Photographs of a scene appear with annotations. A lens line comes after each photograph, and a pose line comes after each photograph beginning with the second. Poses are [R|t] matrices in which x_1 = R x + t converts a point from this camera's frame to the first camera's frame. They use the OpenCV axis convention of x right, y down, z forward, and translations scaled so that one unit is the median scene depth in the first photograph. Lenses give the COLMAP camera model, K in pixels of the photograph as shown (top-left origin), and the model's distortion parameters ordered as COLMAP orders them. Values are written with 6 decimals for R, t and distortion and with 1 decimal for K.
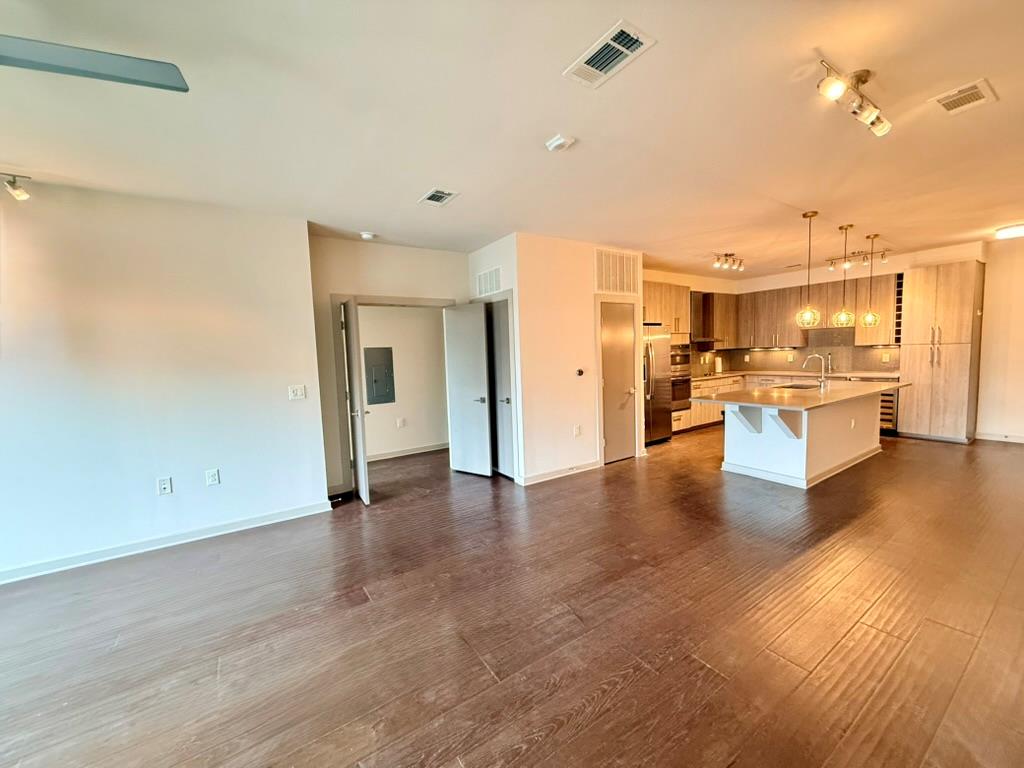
lens RADIAL K [[410.6, 0, 508.9], [0, 410.6, 384.4], [0, 0, 1]] dist [-0.000532, -0.000253]
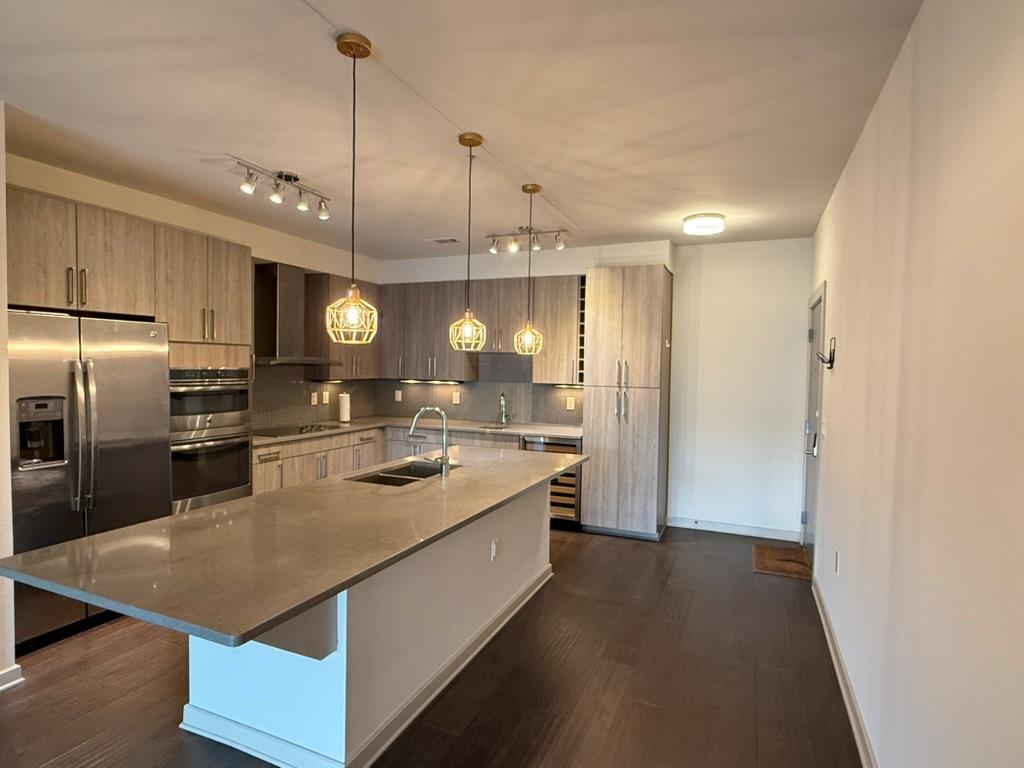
lens RADIAL K [[553.6, 0, 510.9], [0, 553.6, 385.0], [0, 0, 1]] dist [-0.004309, -0.001795]
pose [[0.837148, 0.030840, 0.546106, 0.388611], [-0.002278, 0.998597, -0.052901, -0.051577], [-0.546971, 0.043042, 0.836044, 0.342194]]
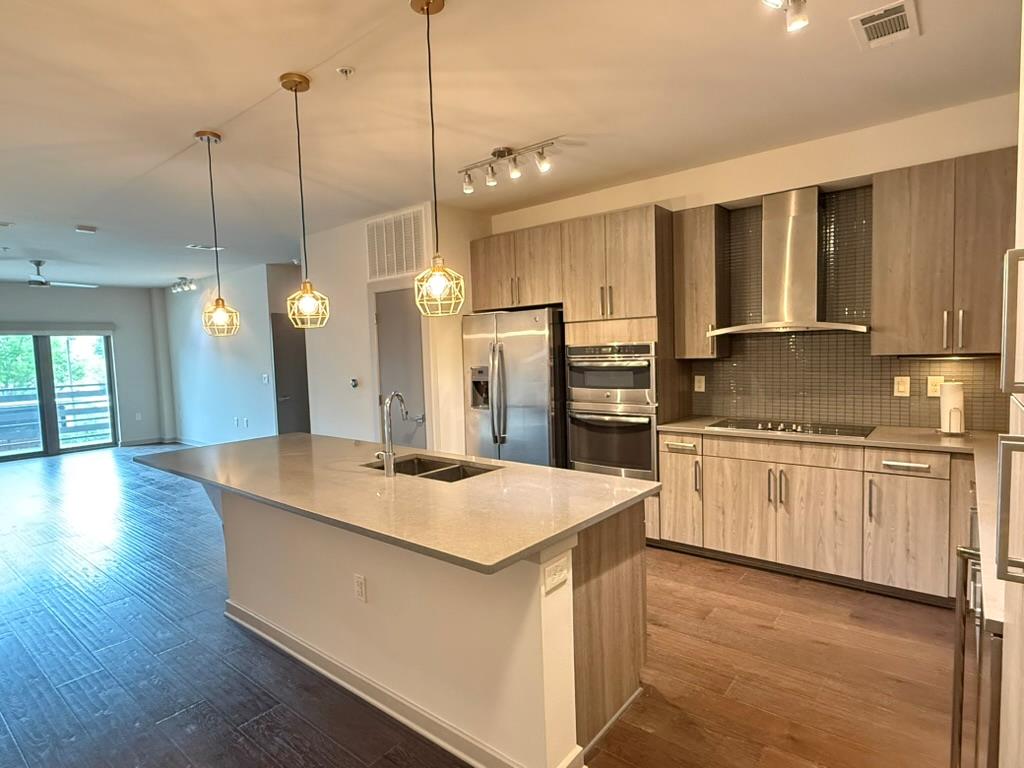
lens RADIAL K [[553.6, 0, 511.0], [0, 553.6, 386.2], [0, 0, 1]] dist [-0.004309, -0.001795]
pose [[0.292455, 0.087354, -0.952281, 1.054750], [-0.056040, 0.995673, 0.074125, -0.098035], [0.954636, 0.031687, 0.296085, 0.777023]]
